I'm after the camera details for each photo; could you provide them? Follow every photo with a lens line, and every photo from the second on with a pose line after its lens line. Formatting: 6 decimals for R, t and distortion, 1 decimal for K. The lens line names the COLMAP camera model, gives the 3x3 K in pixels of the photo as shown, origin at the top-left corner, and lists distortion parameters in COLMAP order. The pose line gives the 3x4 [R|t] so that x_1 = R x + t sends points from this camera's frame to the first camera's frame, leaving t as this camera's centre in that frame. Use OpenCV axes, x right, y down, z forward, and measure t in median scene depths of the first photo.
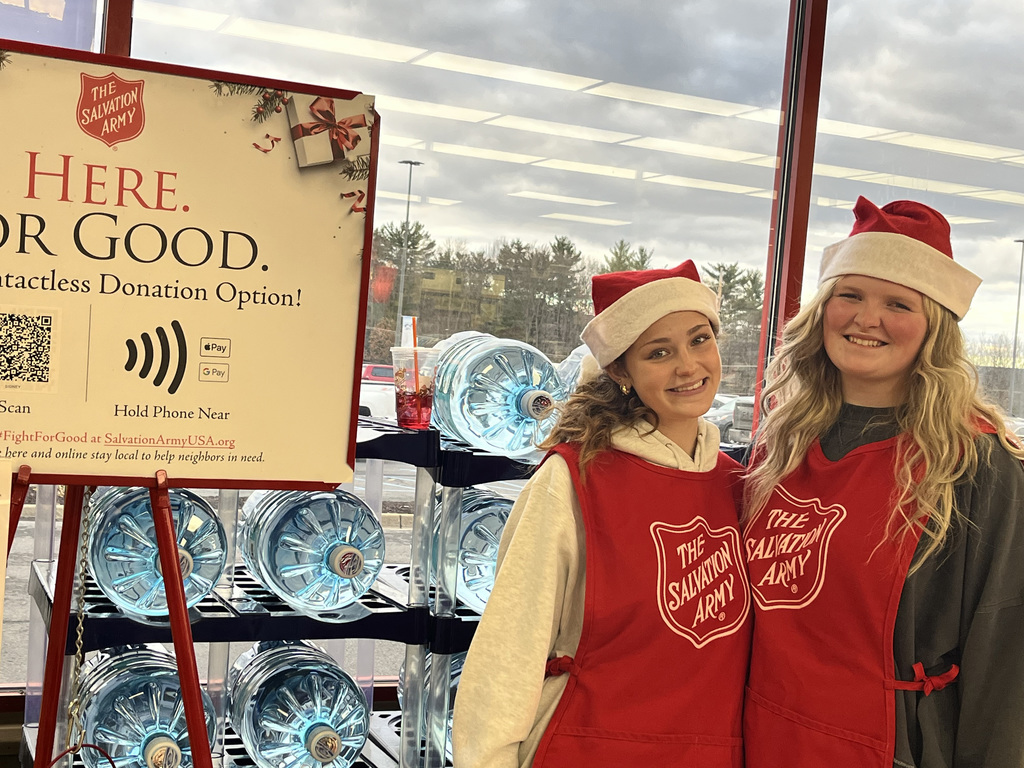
lens RADIAL K [[1386.8, 0, 510.5], [0, 1386.8, 385.9], [0, 0, 1]] dist [0.009124, 0.000000]
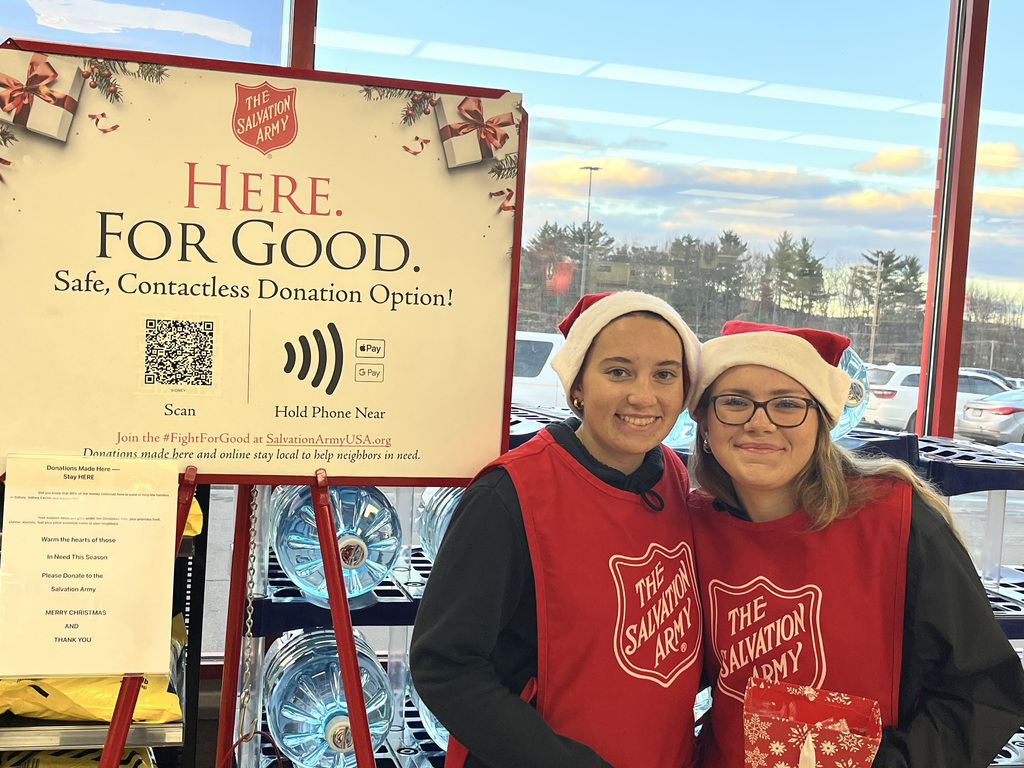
lens RADIAL K [[1225.2, 0, 515.1], [0, 1225.2, 380.2], [0, 0, 1]] dist [0.047321, 0.000000]
pose [[0.990356, -0.016309, -0.137582, 0.016008], [0.017855, 0.999791, 0.010006, -0.011254], [0.137390, -0.012366, 0.990440, 0.119570]]
